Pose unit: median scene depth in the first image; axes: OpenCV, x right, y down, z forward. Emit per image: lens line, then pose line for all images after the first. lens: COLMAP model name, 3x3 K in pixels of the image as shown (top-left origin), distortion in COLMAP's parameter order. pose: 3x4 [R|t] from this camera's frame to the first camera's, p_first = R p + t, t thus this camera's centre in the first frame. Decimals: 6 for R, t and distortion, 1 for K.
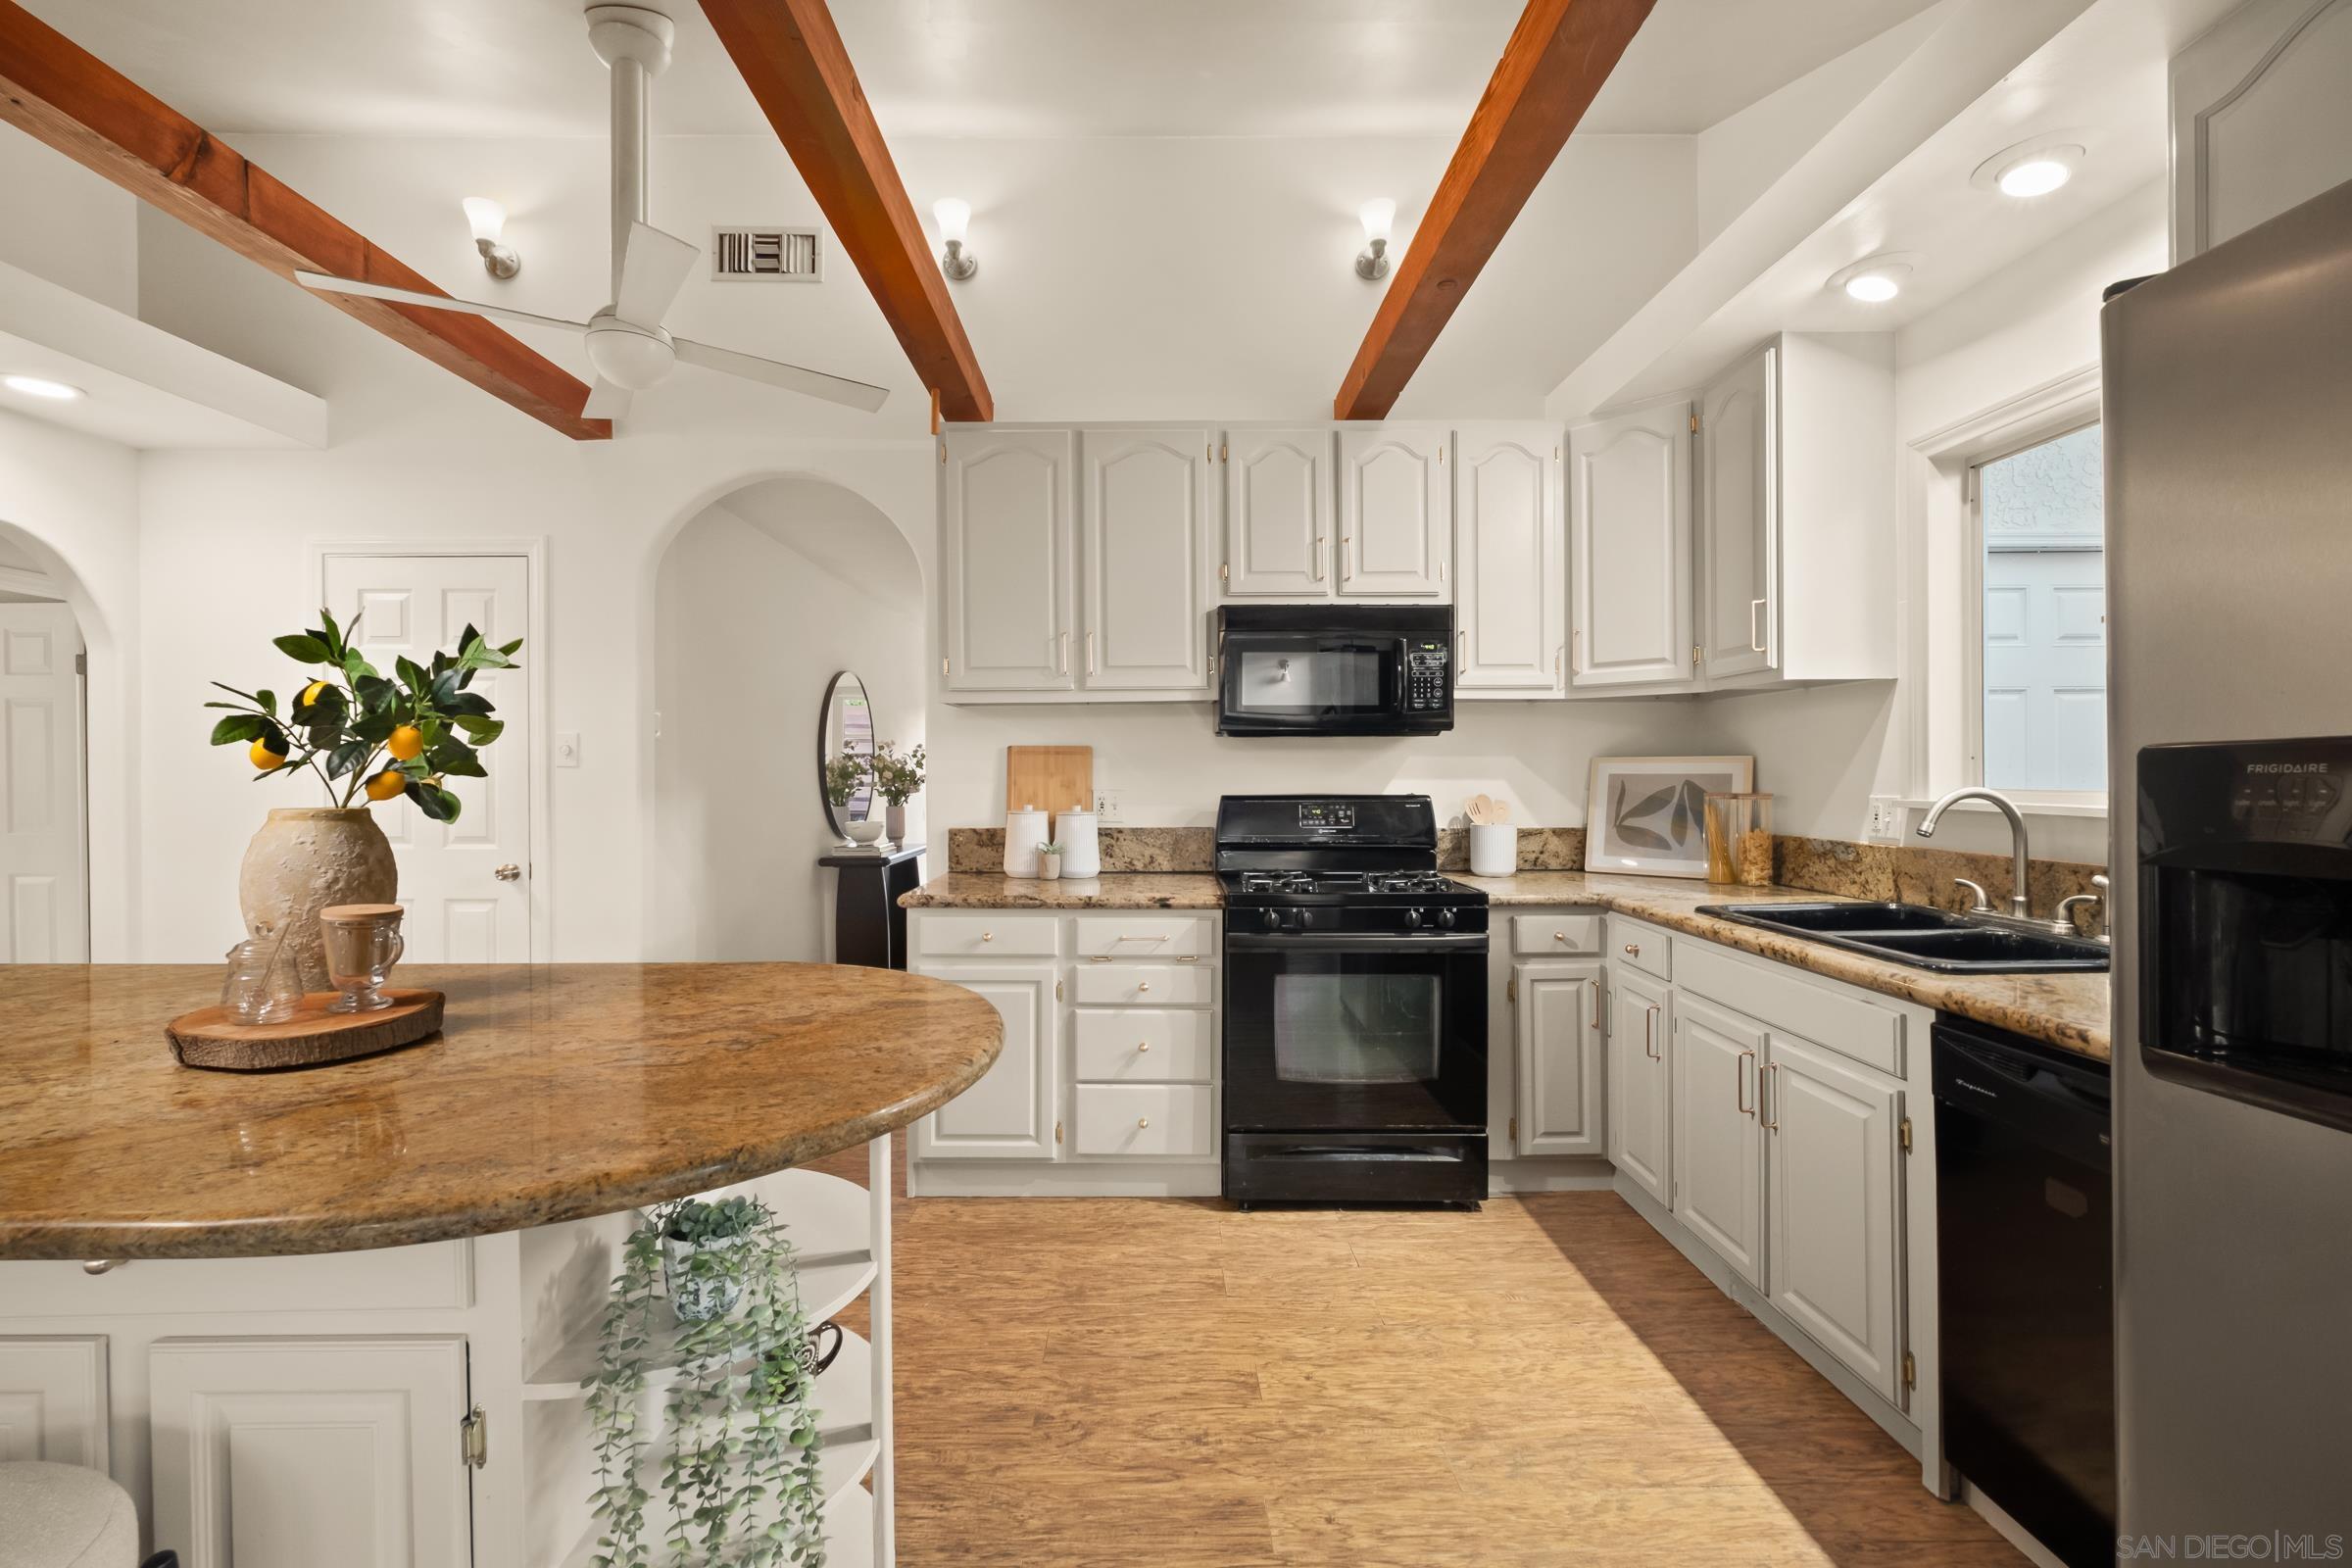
lens RADIAL K [[1028.3, 0, 1164.1], [0, 1028.3, 777.8], [0, 0, 1]] dist [0.000786, -0.001947]
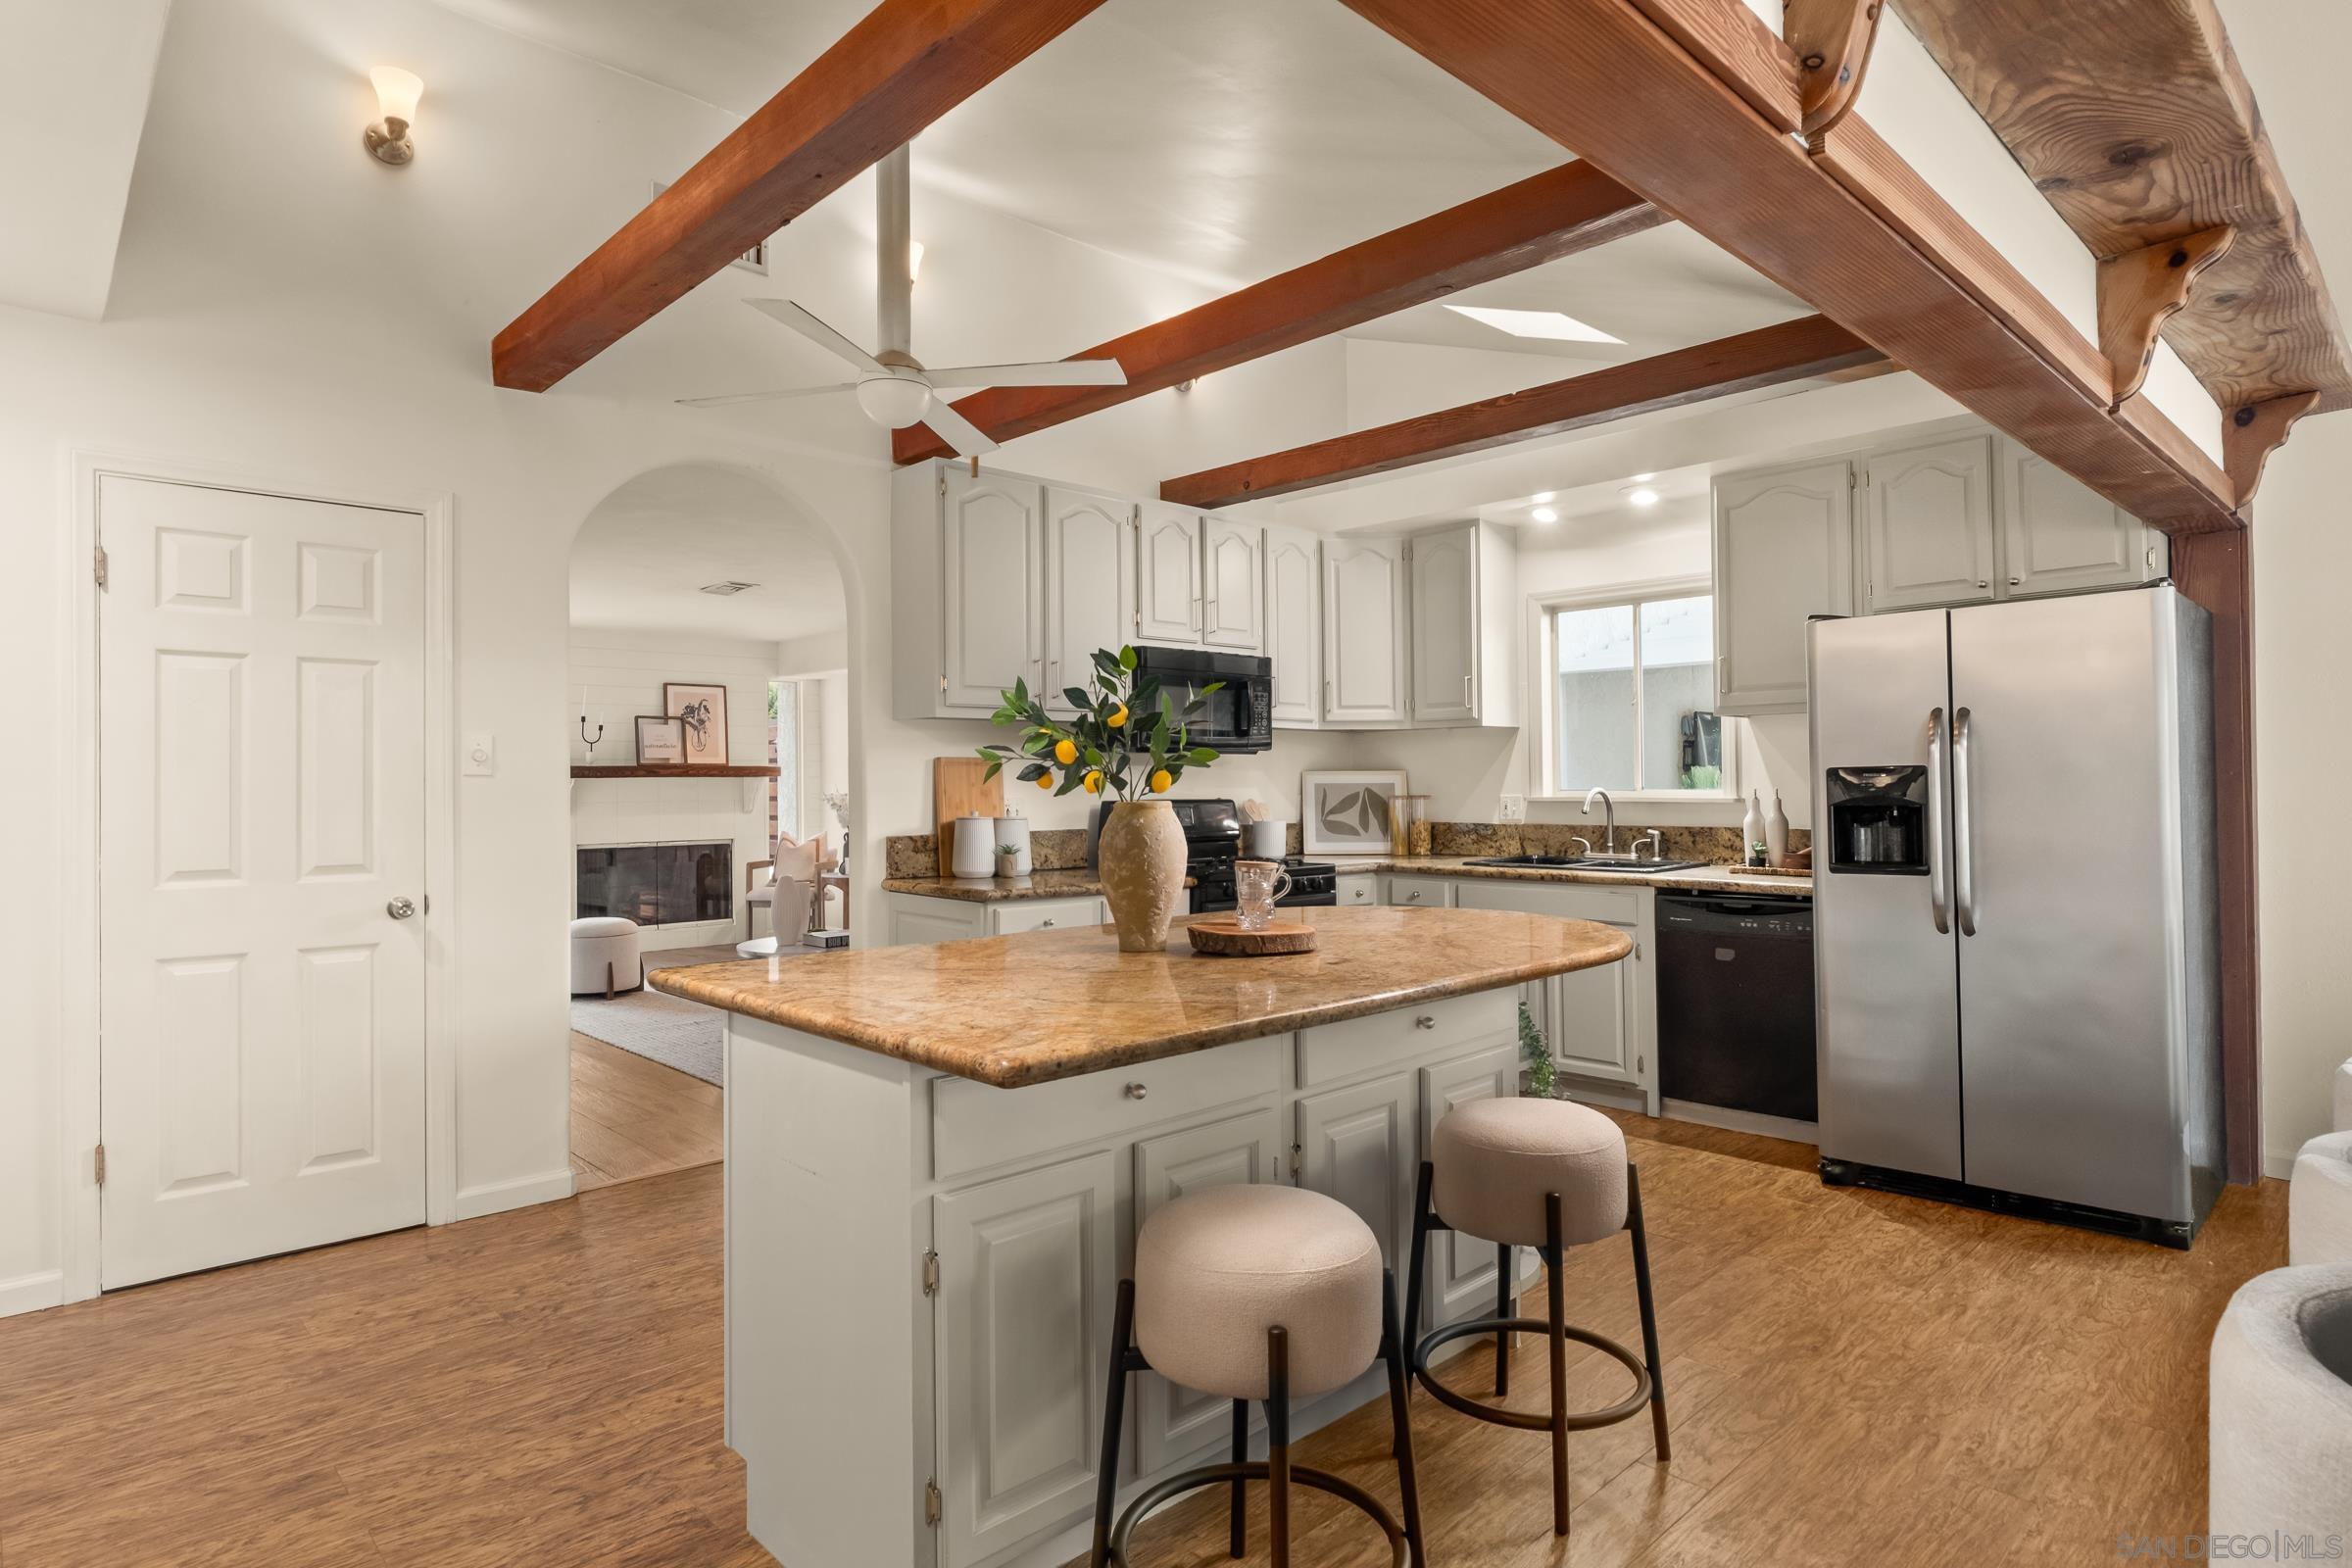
lens RADIAL K [[1273.1, 0, 1182.7], [0, 1273.1, 777.6], [0, 0, 1]] dist [-0.006728, 0.000122]
pose [[0.733143, 0.002240, 0.680070, -0.950602], [0.006735, 0.999922, -0.010554, 0.006232], [-0.680041, 0.012318, 0.733071, -0.152398]]
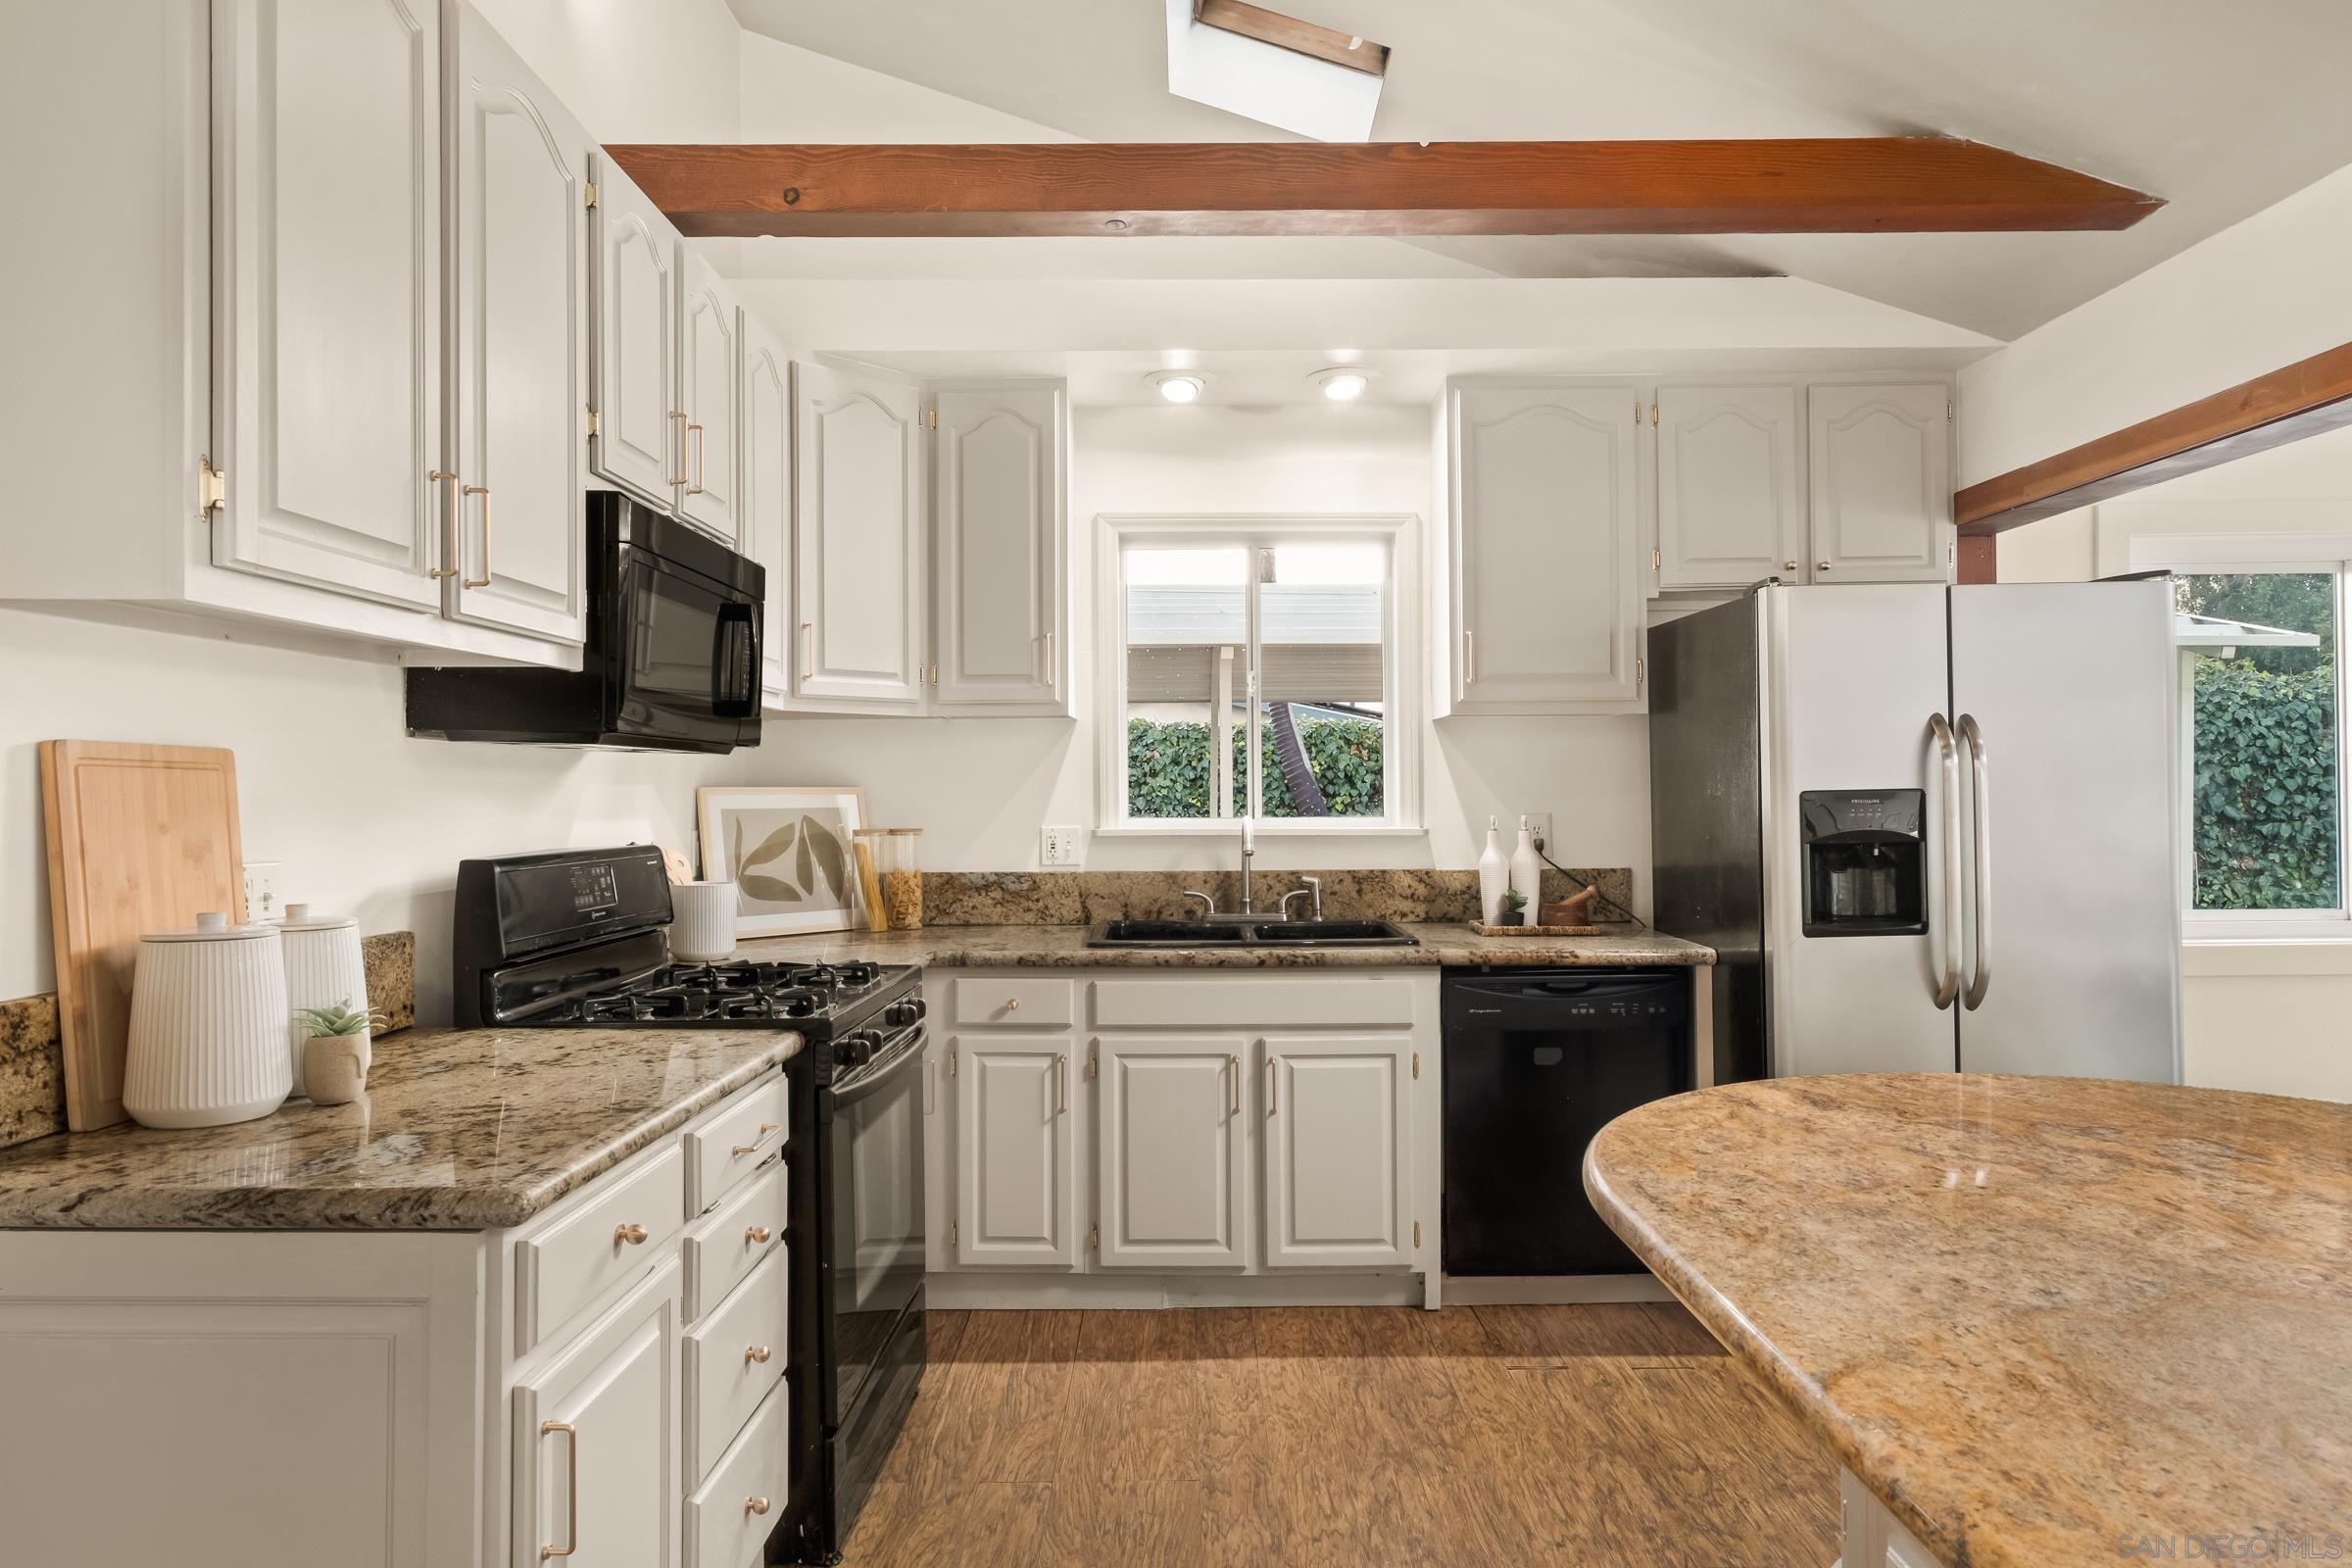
lens RADIAL K [[1388.0, 0, 1179.8], [0, 1388.0, 785.9], [0, 0, 1]] dist [-0.002552, -0.000231]
pose [[0.016005, 0.006845, 0.999848, -0.641295], [0.008951, 0.999936, -0.006989, -0.011942], [-0.999832, 0.009061, 0.015942, 0.707084]]
